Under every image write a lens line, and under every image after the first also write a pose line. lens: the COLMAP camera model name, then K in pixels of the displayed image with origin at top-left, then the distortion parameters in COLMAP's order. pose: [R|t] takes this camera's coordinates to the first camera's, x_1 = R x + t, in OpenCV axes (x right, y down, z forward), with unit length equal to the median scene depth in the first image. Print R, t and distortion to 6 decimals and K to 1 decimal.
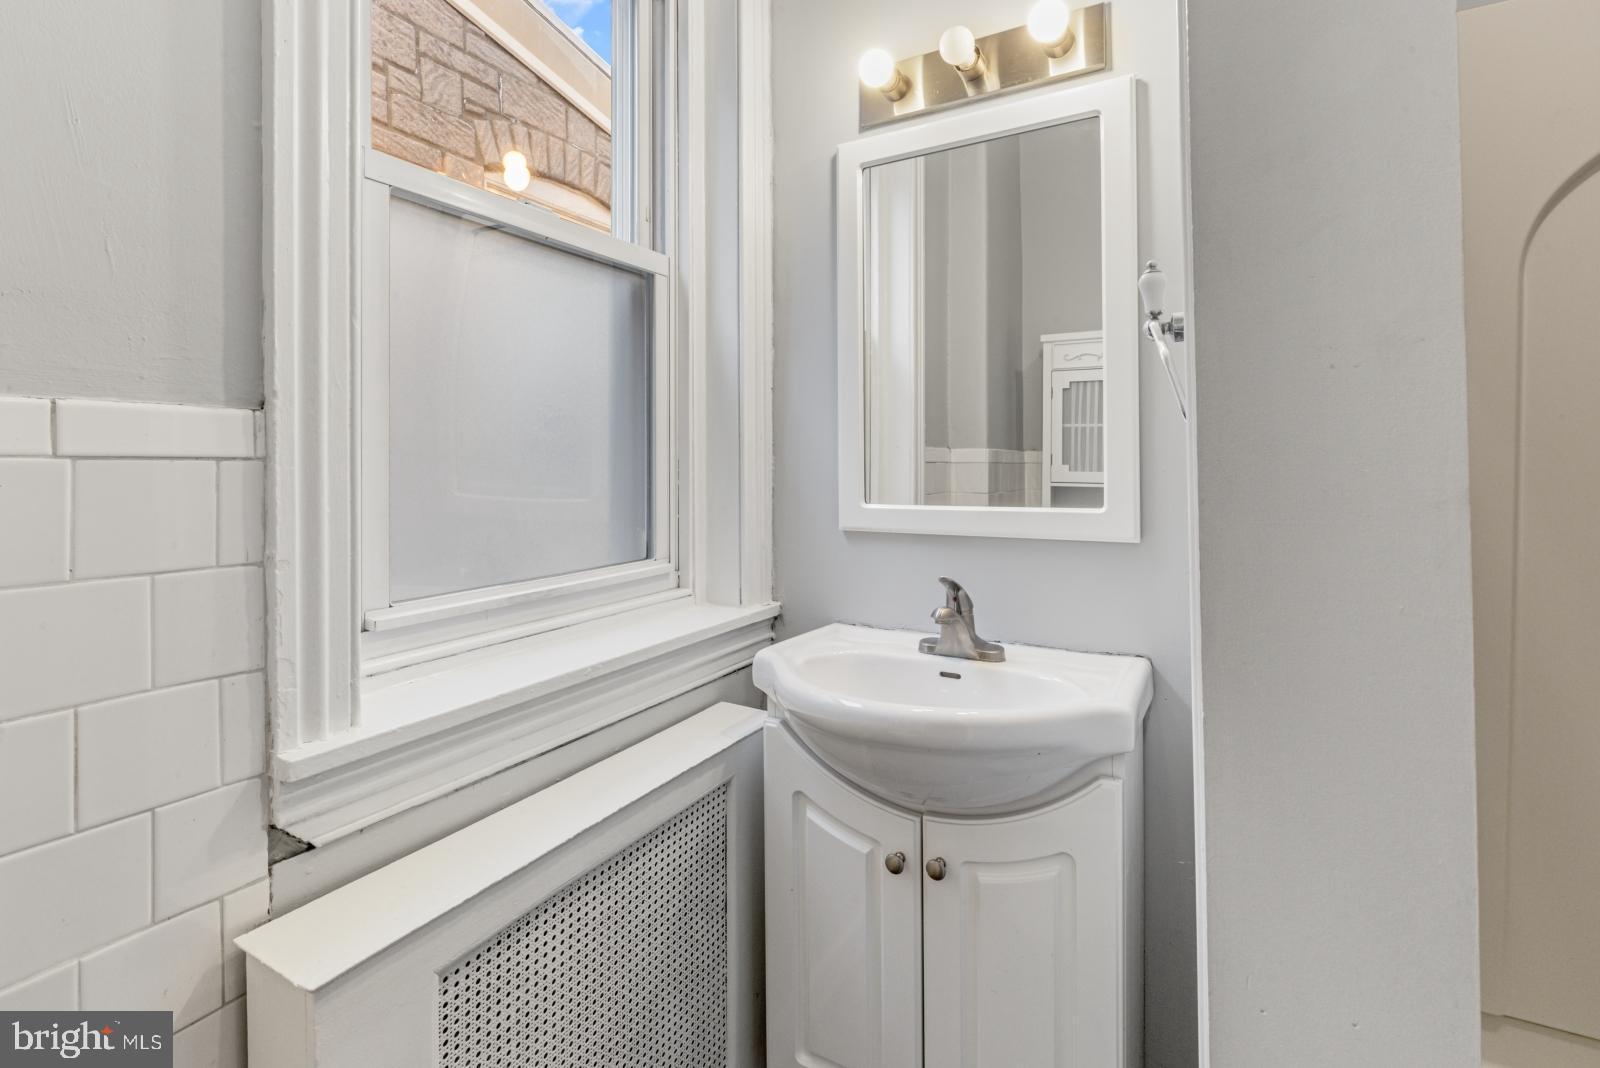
lens RADIAL K [[718.0, 0, 750.4], [0, 718.0, 466.3], [0, 0, 1]] dist [0.000009, -0.000414]
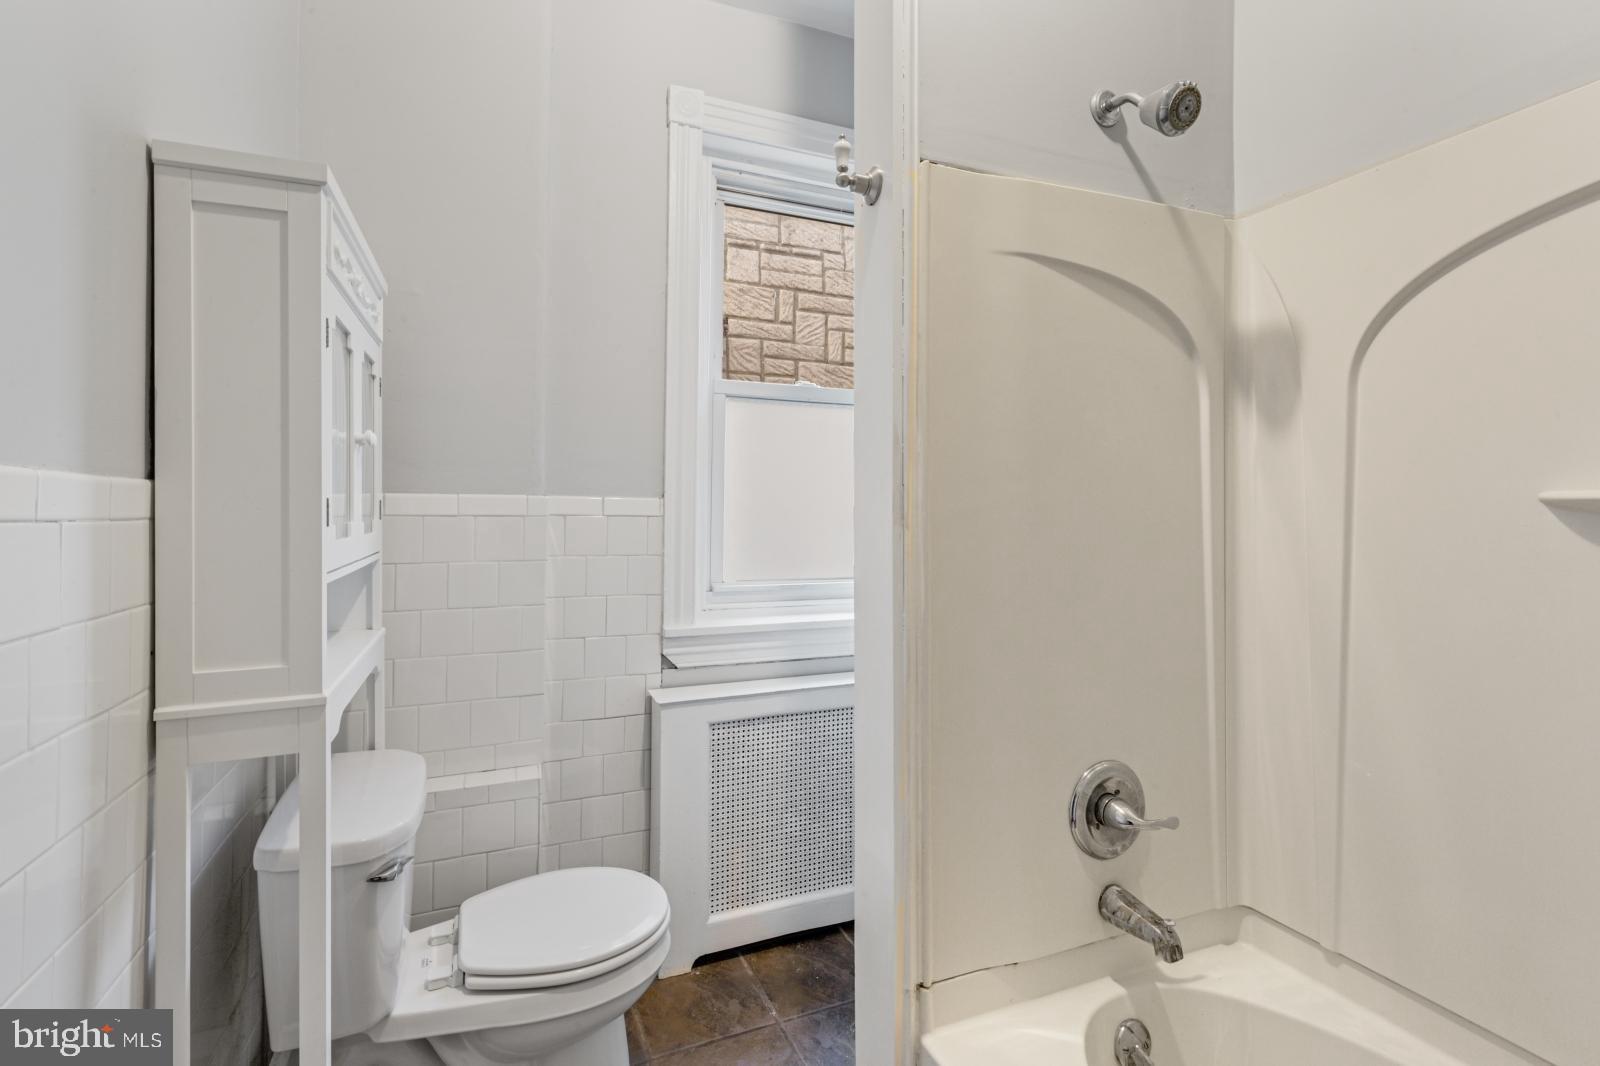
lens RADIAL K [[730.5, 0, 791.5], [0, 730.5, 477.8], [0, 0, 1]] dist [0.000597, -0.000355]
pose [[0.781251, -0.032419, -0.623375, 1.181151], [0.000075, 0.998655, -0.051842, -0.009696], [0.624217, 0.040454, 0.780203, -0.701646]]
